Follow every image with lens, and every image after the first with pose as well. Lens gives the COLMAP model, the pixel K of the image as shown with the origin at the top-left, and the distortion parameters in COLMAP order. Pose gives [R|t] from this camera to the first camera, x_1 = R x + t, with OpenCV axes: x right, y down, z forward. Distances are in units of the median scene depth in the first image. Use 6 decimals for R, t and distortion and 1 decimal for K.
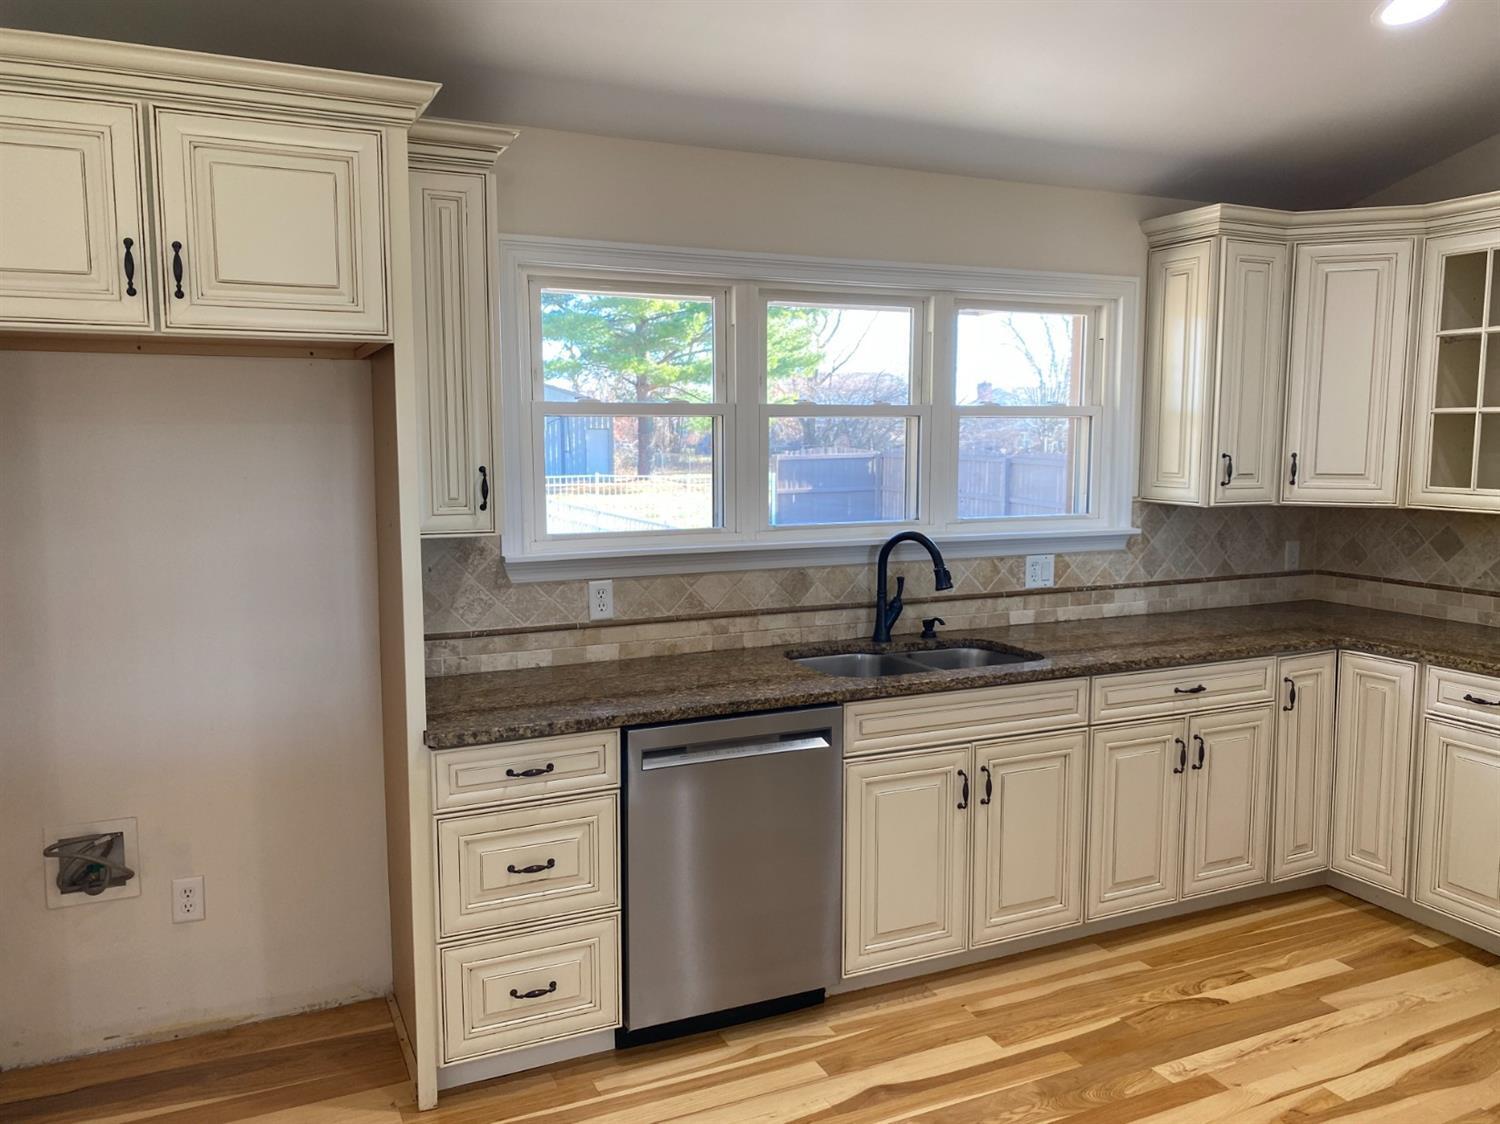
lens RADIAL K [[1145.0, 0, 748.1], [0, 1145.0, 558.0], [0, 0, 1]] dist [0.031373, -0.039931]
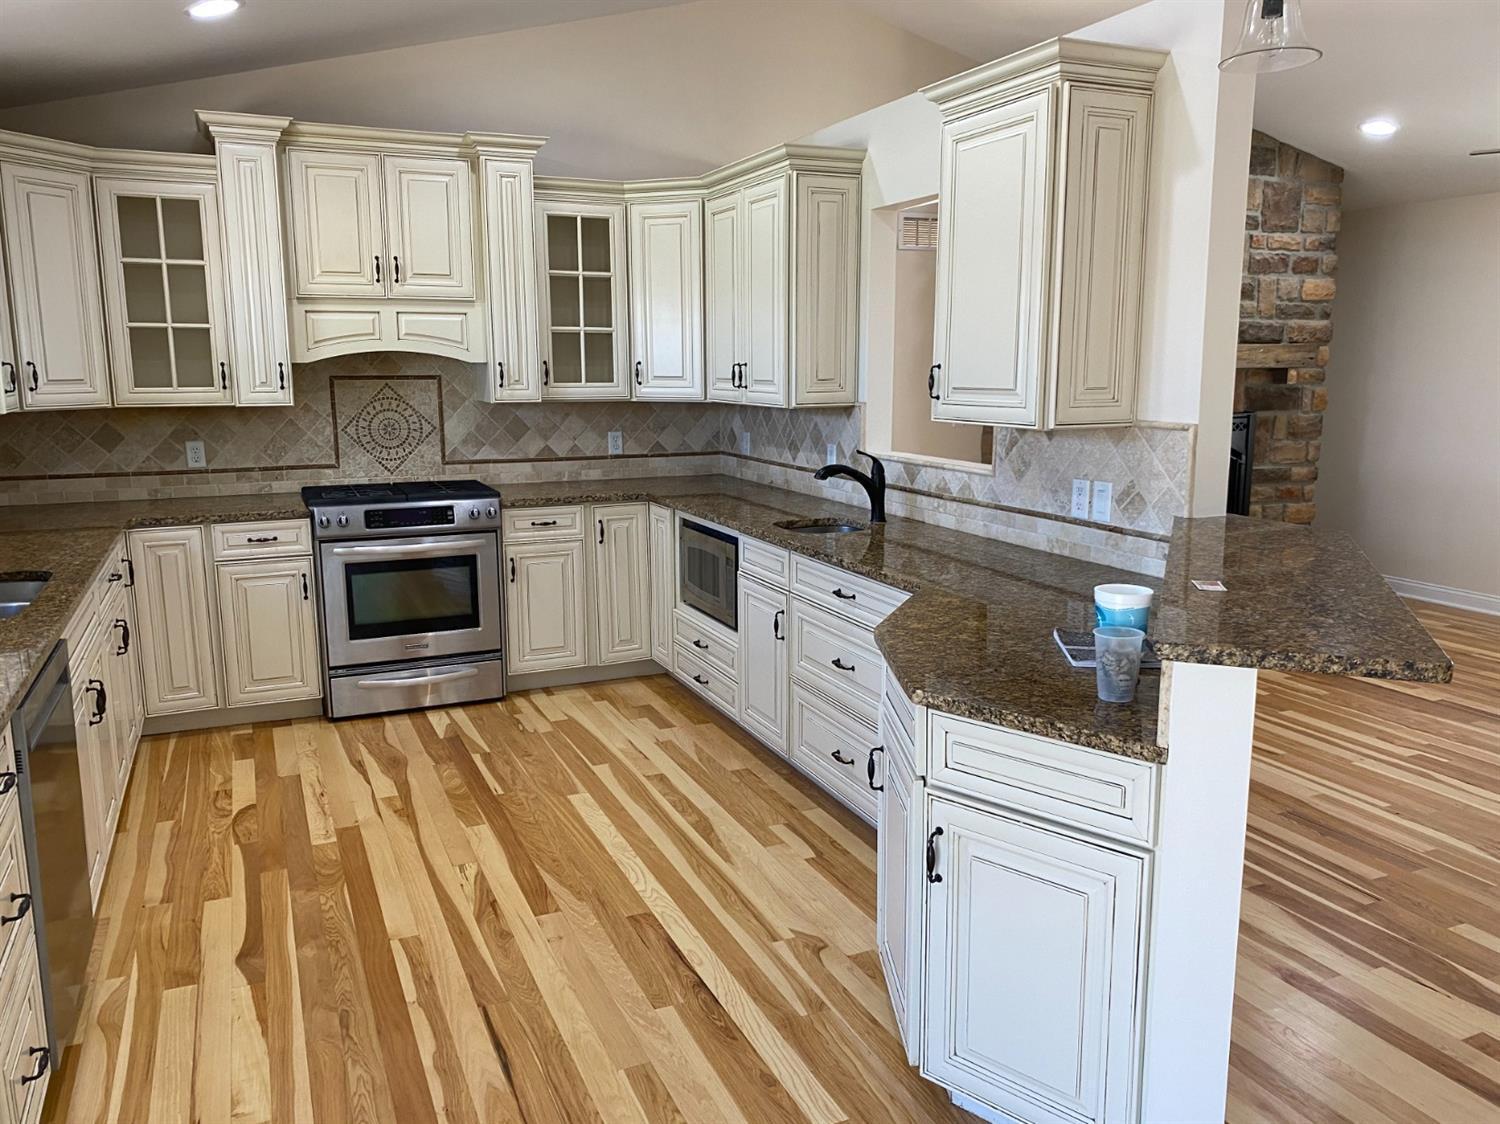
lens RADIAL K [[1145.0, 0, 748.1], [0, 1145.0, 558.0], [0, 0, 1]] dist [0.031373, -0.039931]
pose [[0.010582, -0.171252, 0.985170, -0.665689], [0.111472, 0.979287, 0.169032, -0.020738], [-0.993711, 0.108030, 0.029452, 0.361061]]
